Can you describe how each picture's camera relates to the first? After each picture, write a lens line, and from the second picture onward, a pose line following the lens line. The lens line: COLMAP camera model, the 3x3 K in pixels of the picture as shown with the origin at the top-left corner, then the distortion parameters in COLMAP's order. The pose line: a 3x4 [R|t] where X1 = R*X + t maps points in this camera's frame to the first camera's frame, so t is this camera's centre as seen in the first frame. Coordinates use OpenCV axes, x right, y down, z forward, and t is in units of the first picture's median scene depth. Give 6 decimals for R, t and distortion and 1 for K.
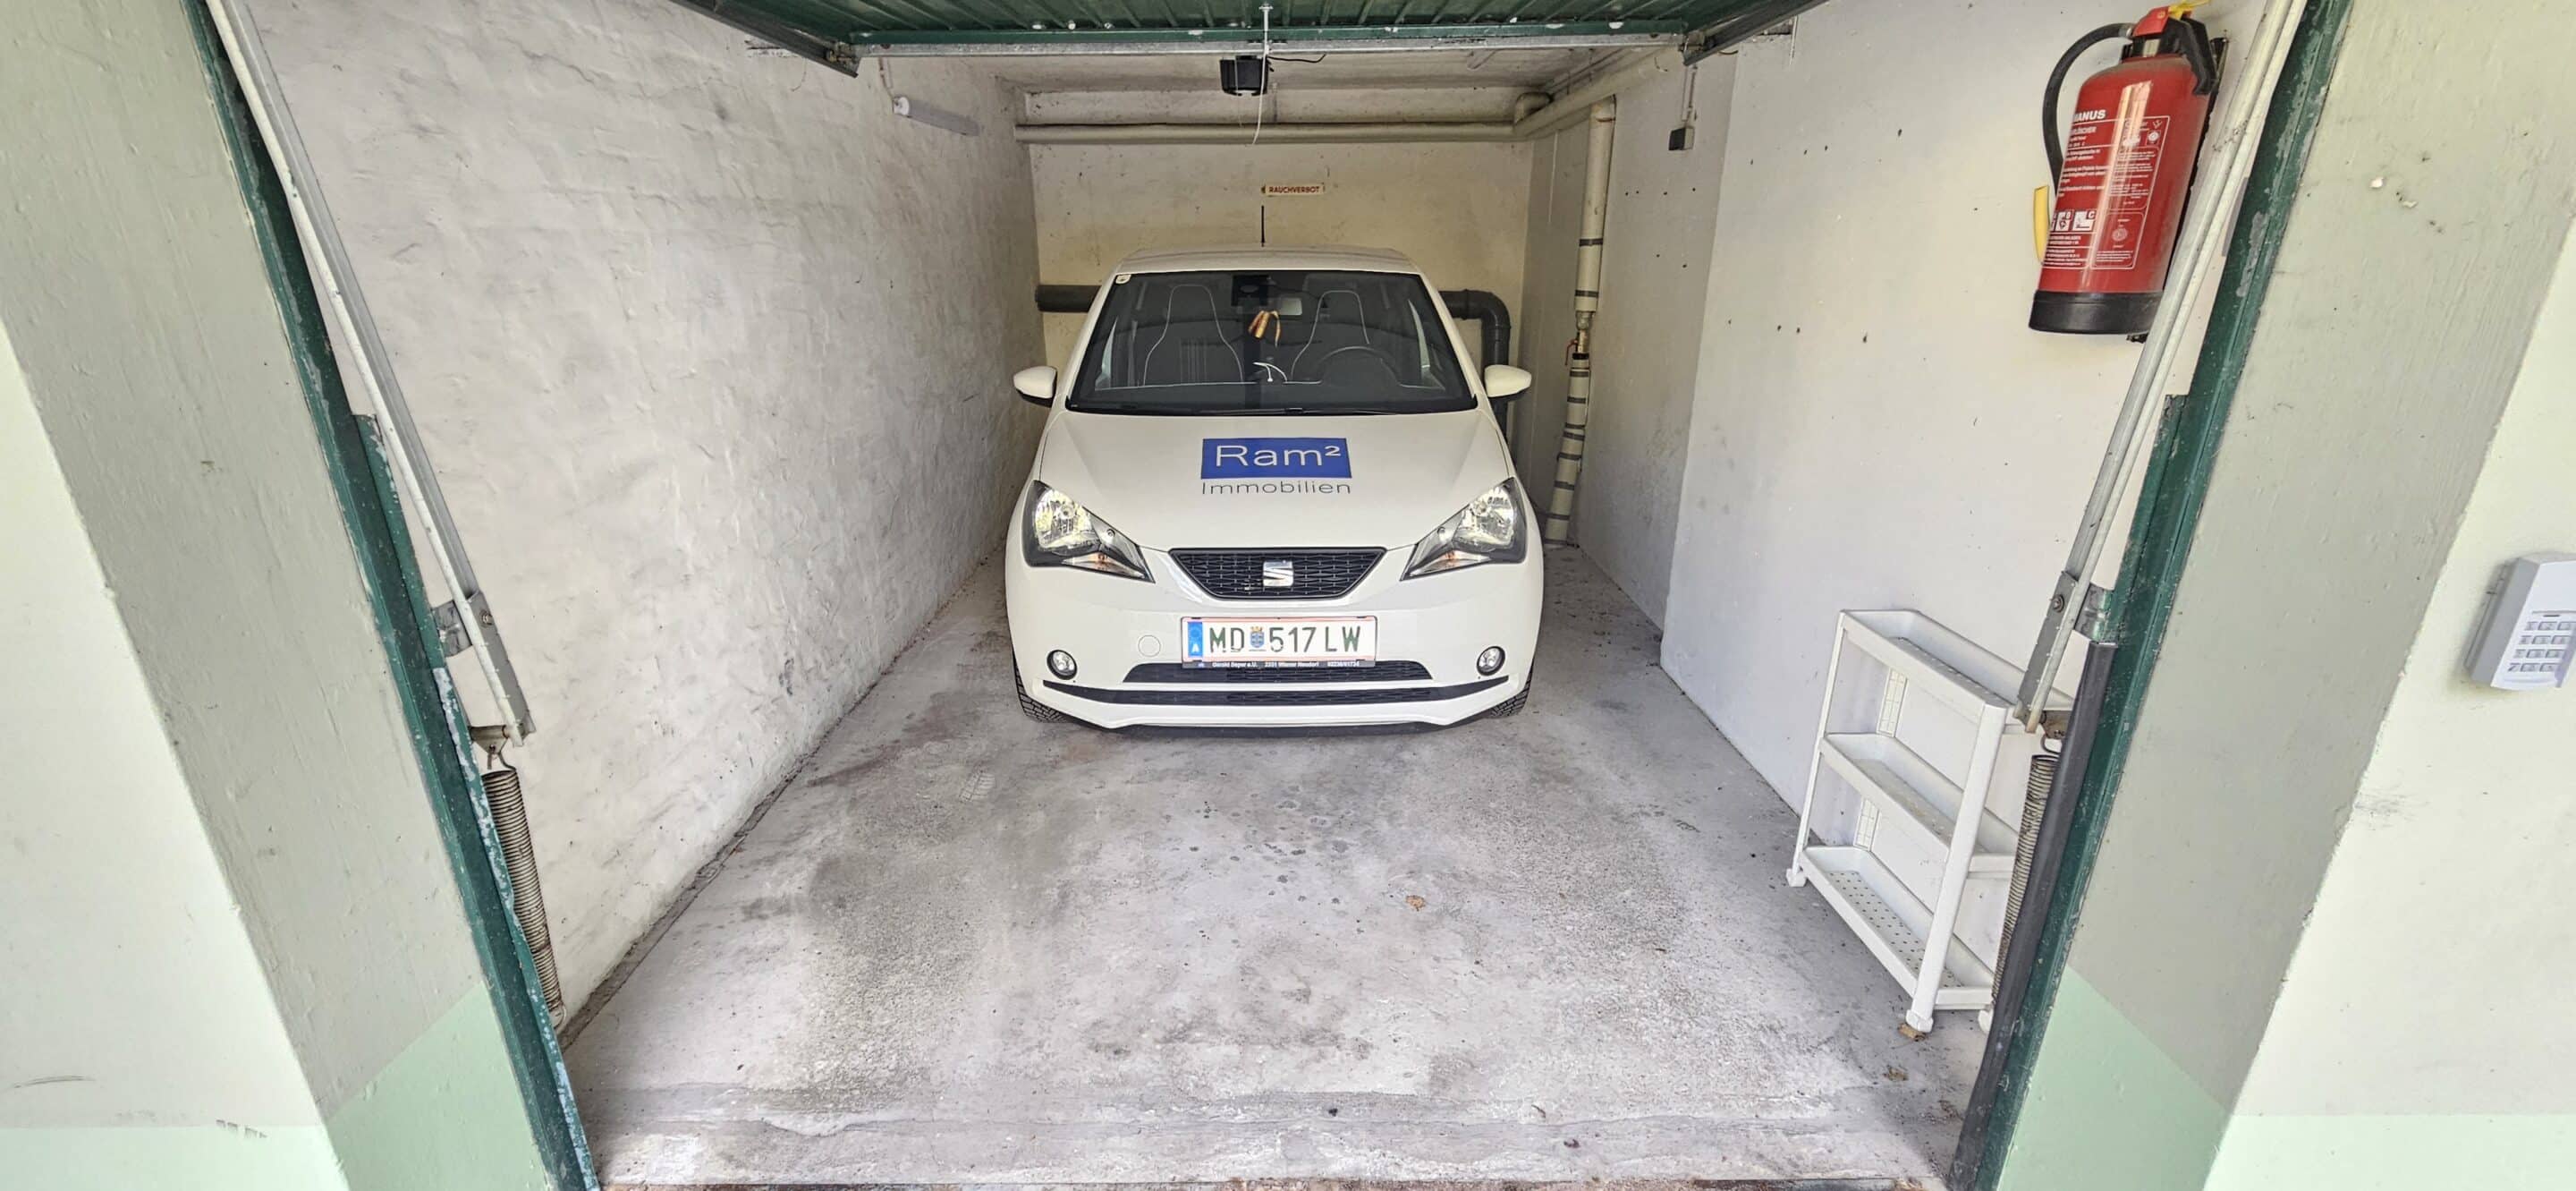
lens RADIAL K [[1061.6, 0, 1277.5], [0, 1061.6, 621.3], [0, 0, 1]] dist [-0.000349, -0.000059]
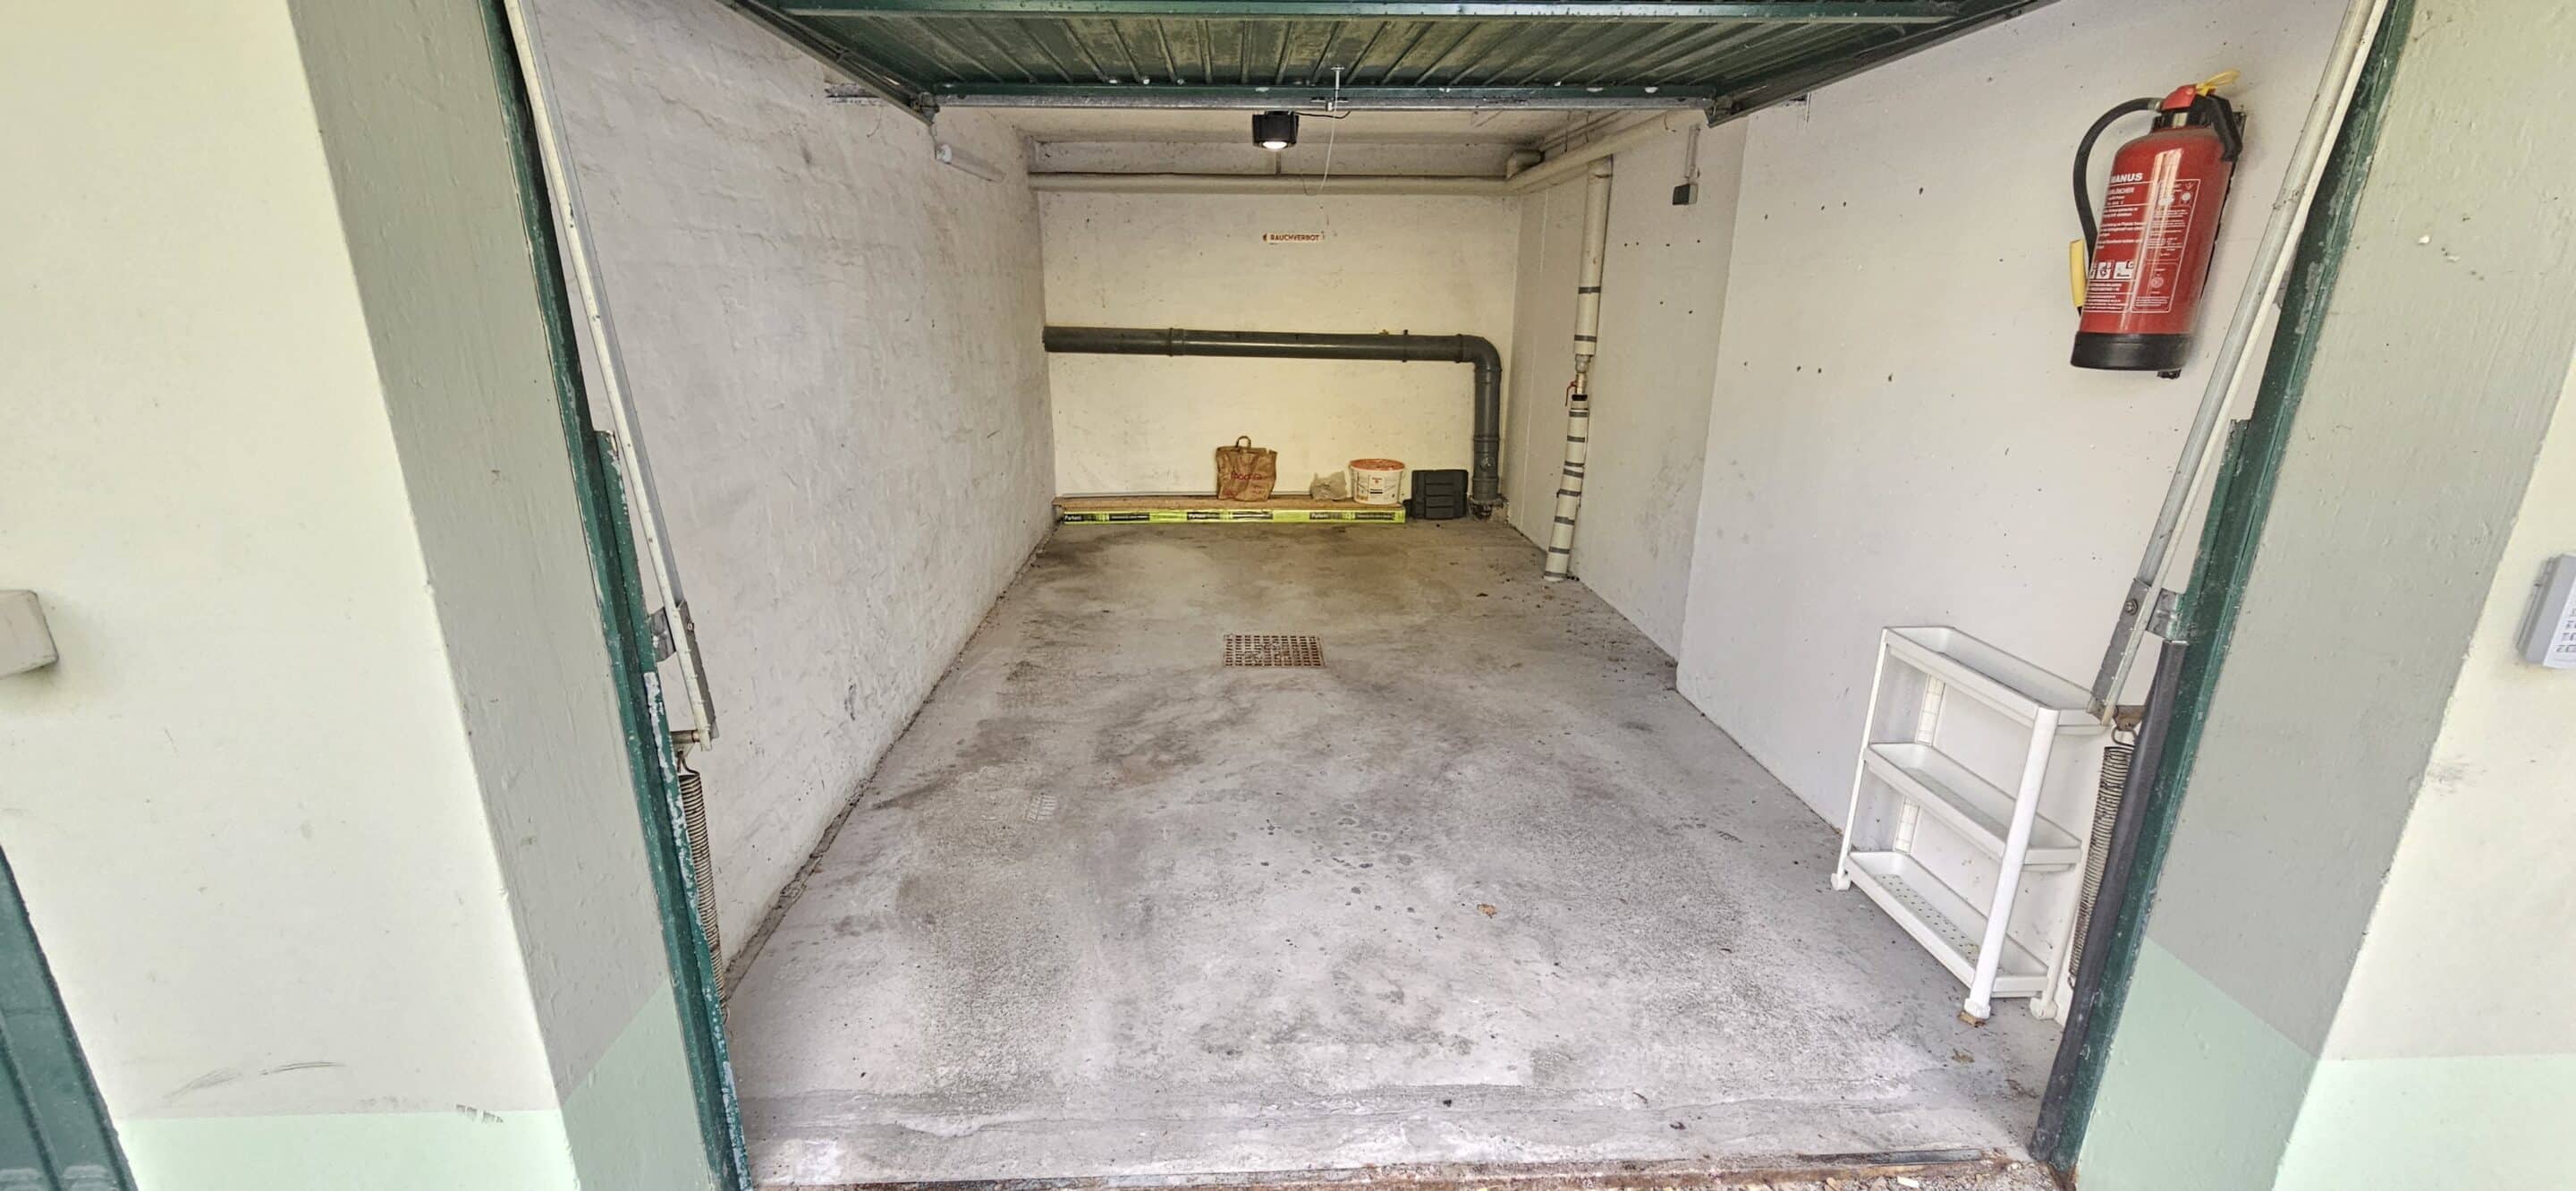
lens RADIAL K [[1057.0, 0, 1281.2], [0, 1057.0, 619.5], [0, 0, 1]] dist [-0.000251, -0.000044]
pose [[0.999057, -0.003658, 0.043256, -0.143191], [0.005414, 0.999163, -0.040550, 0.025372], [-0.043072, 0.040746, 0.998241, -0.048468]]
